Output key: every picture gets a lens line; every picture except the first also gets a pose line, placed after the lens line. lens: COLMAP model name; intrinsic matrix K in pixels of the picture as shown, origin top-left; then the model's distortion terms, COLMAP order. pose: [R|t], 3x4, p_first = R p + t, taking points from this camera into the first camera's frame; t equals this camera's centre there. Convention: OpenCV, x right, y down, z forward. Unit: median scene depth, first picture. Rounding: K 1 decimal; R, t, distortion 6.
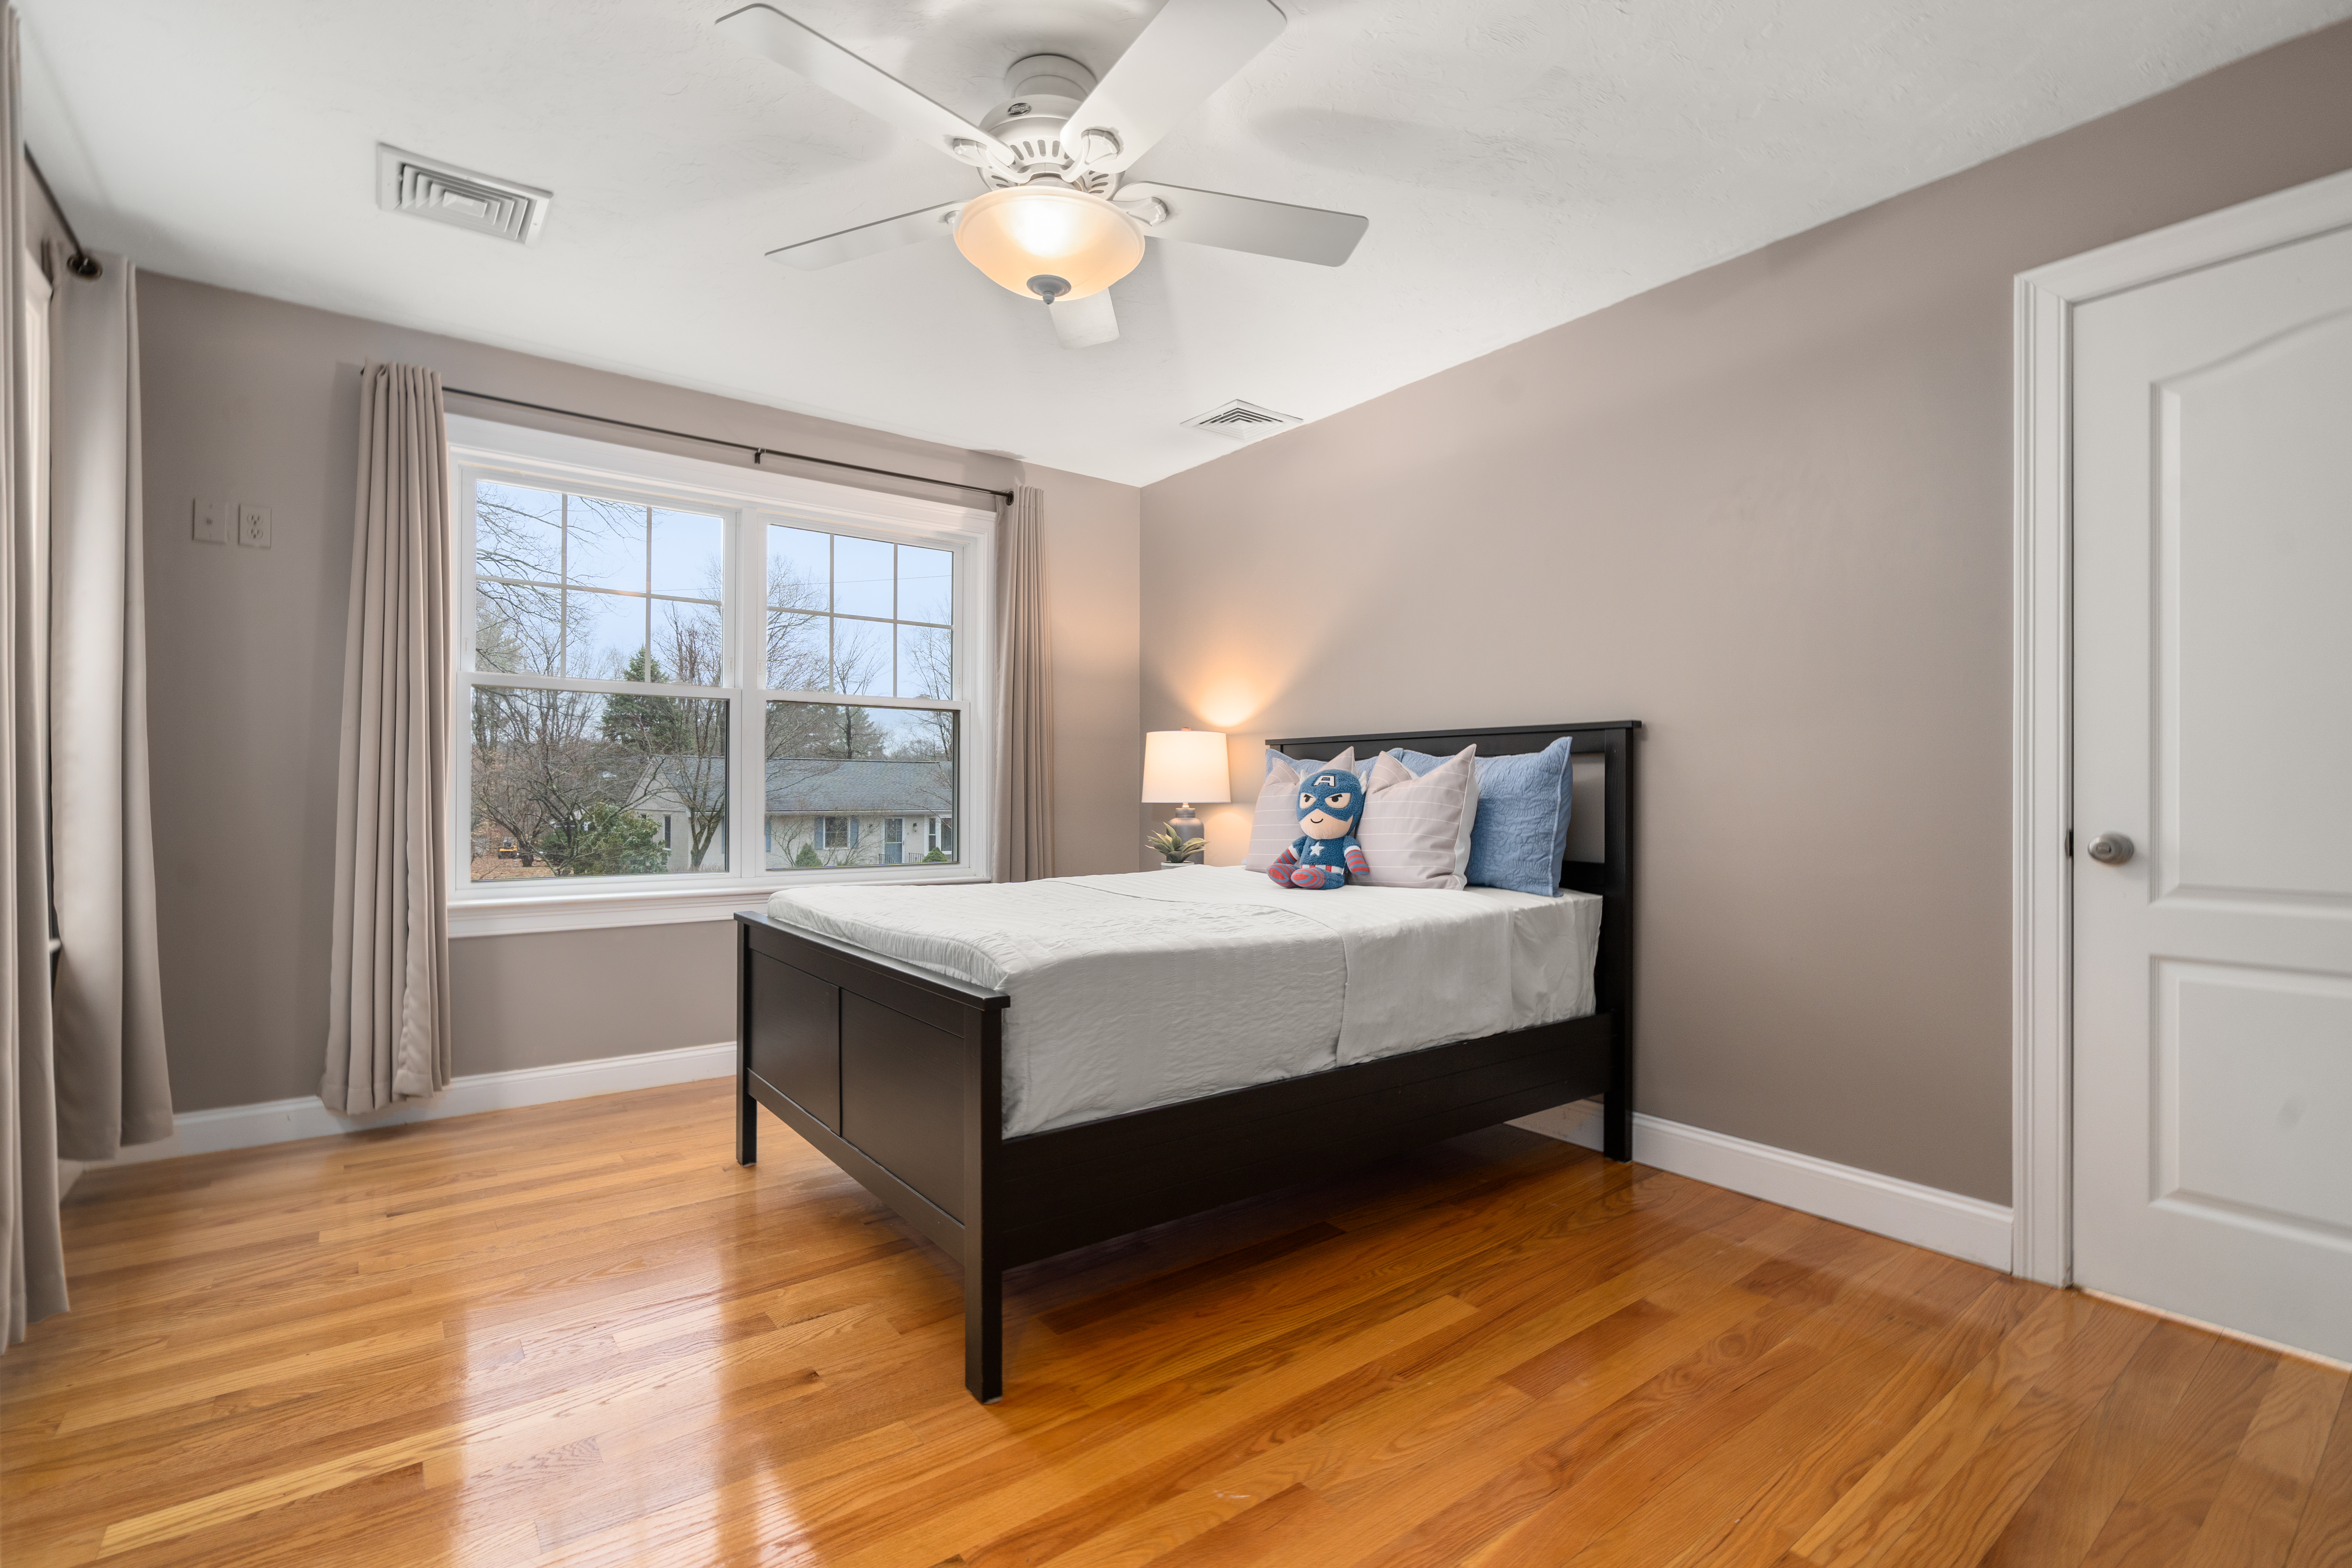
lens RADIAL K [[1065.9, 0, 1165.9], [0, 1065.9, 797.5], [0, 0, 1]] dist [-0.001384, 0.000408]
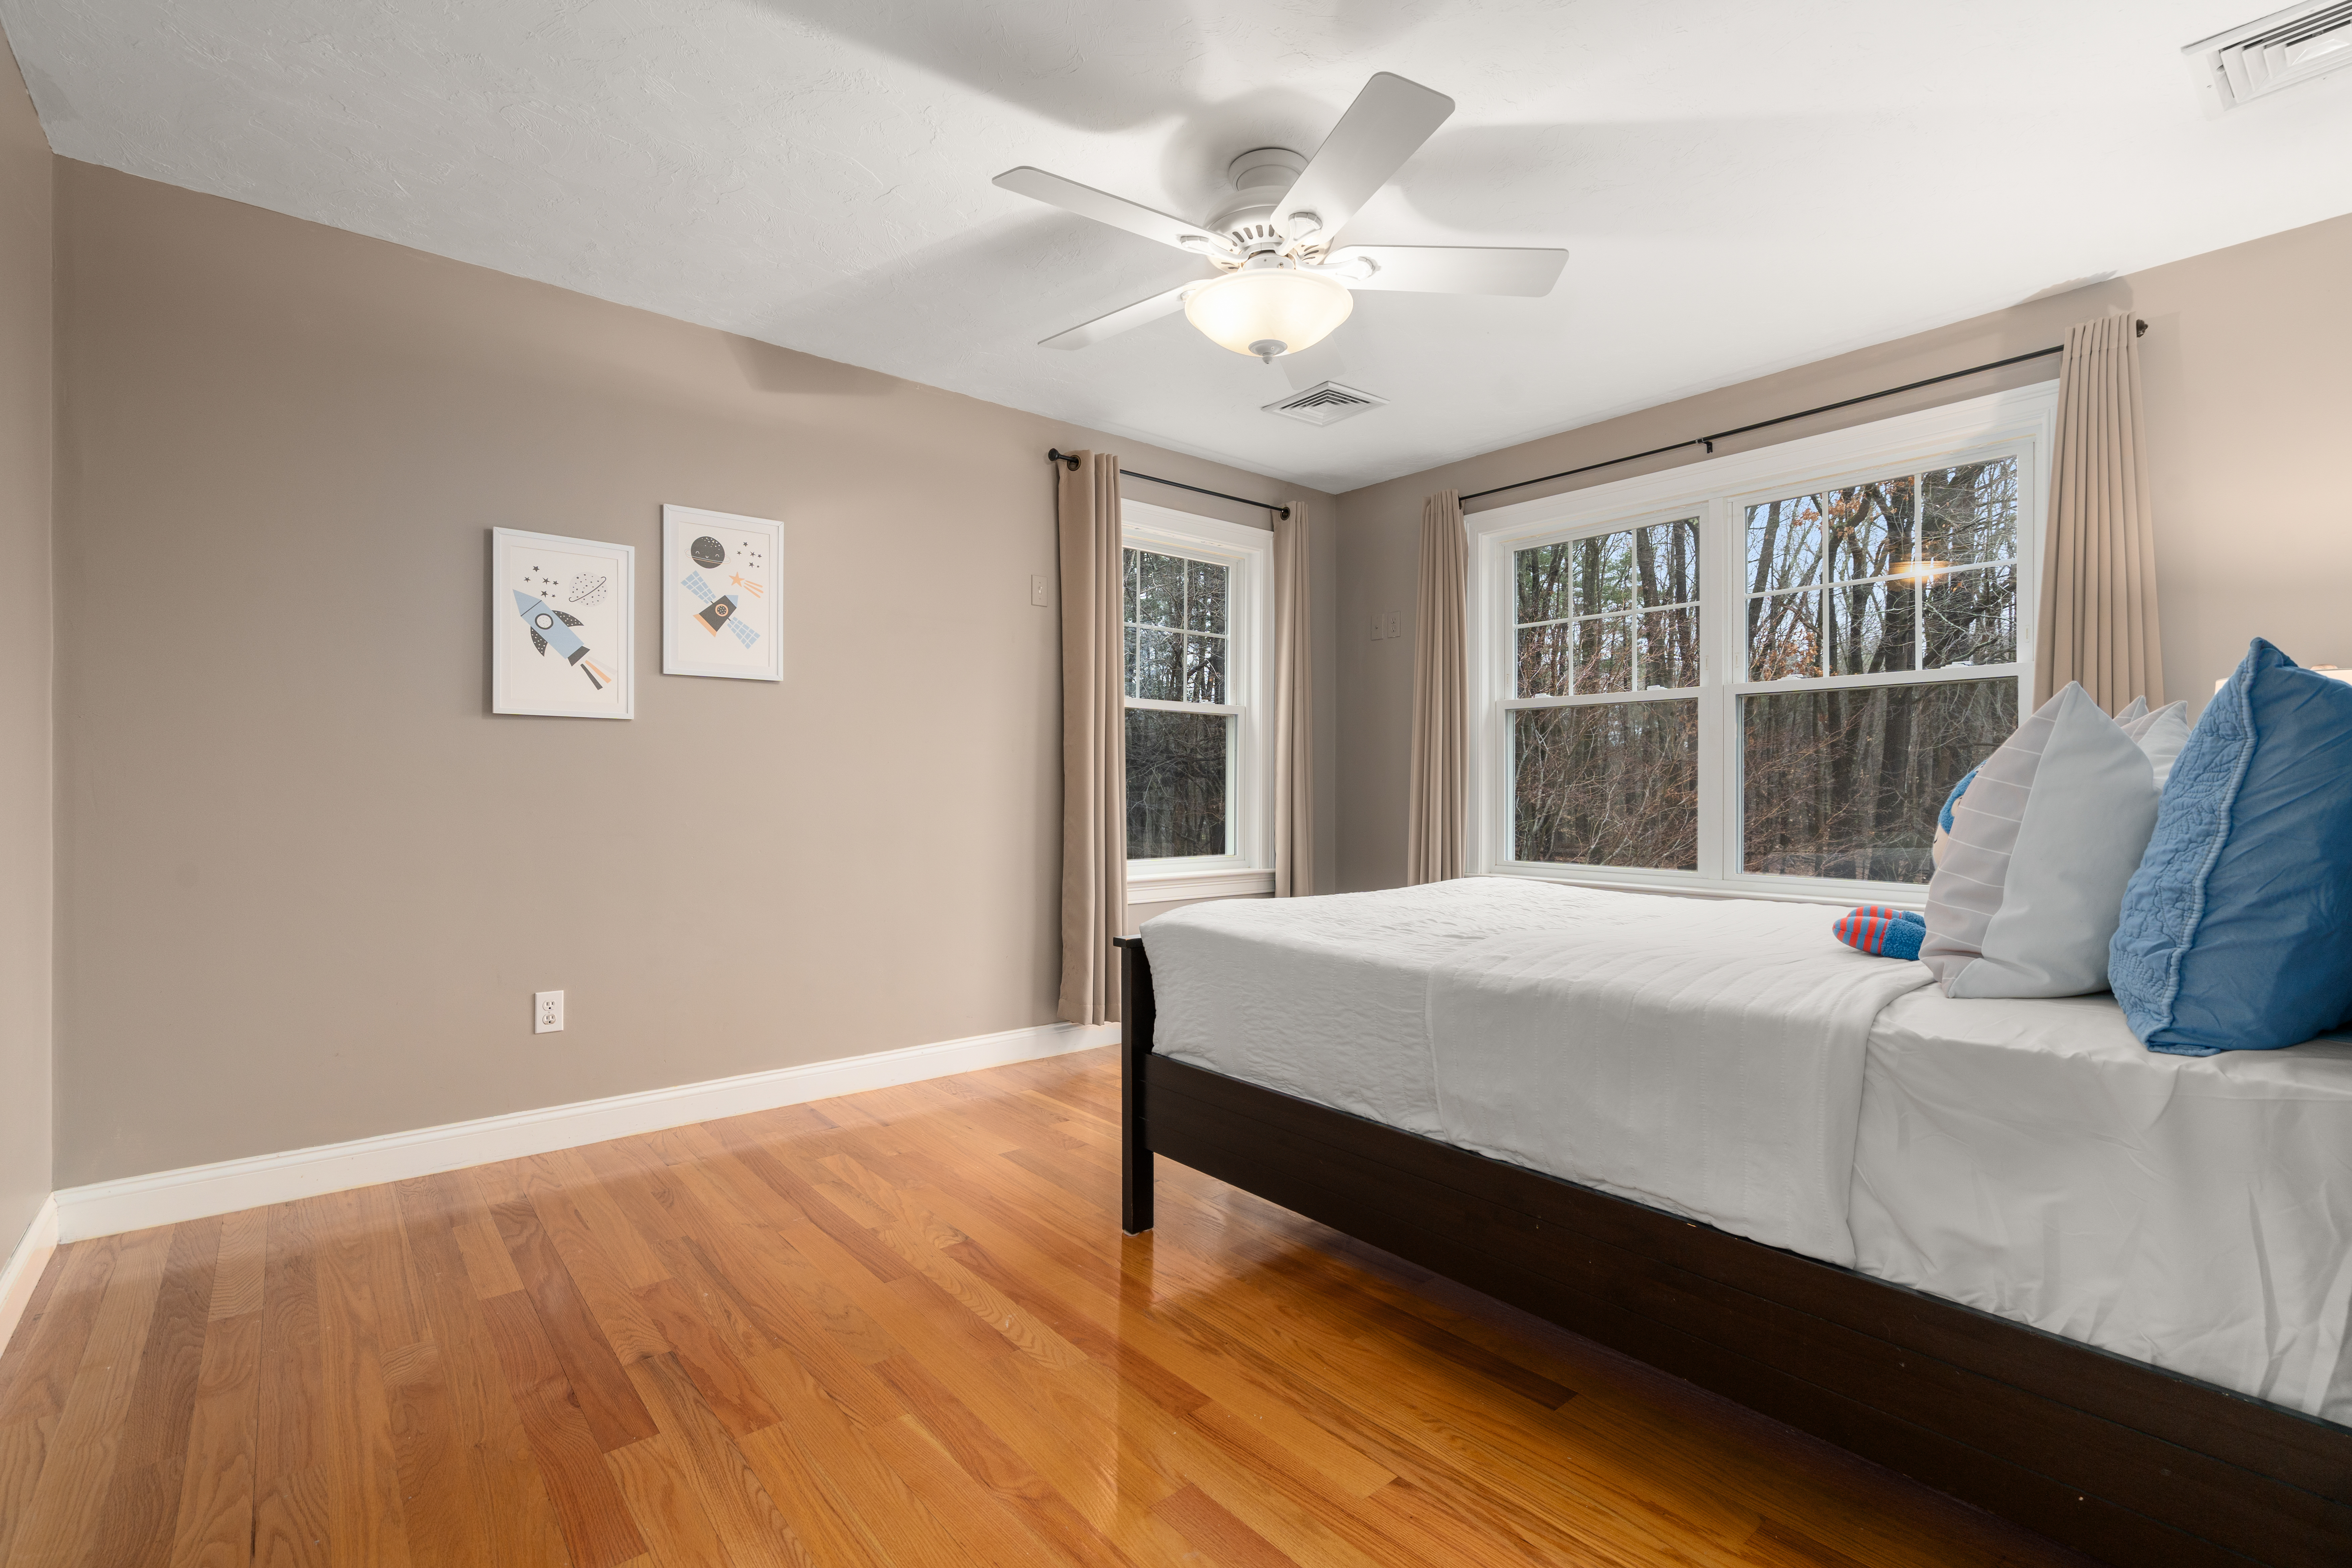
lens RADIAL K [[1065.9, 0, 1165.9], [0, 1065.9, 797.5], [0, 0, 1]] dist [-0.001384, 0.000408]
pose [[0.036221, 0.004253, -0.999335, 0.906232], [-0.004389, 0.999982, 0.004097, -0.001059], [0.999334, 0.004238, 0.036239, 0.746770]]
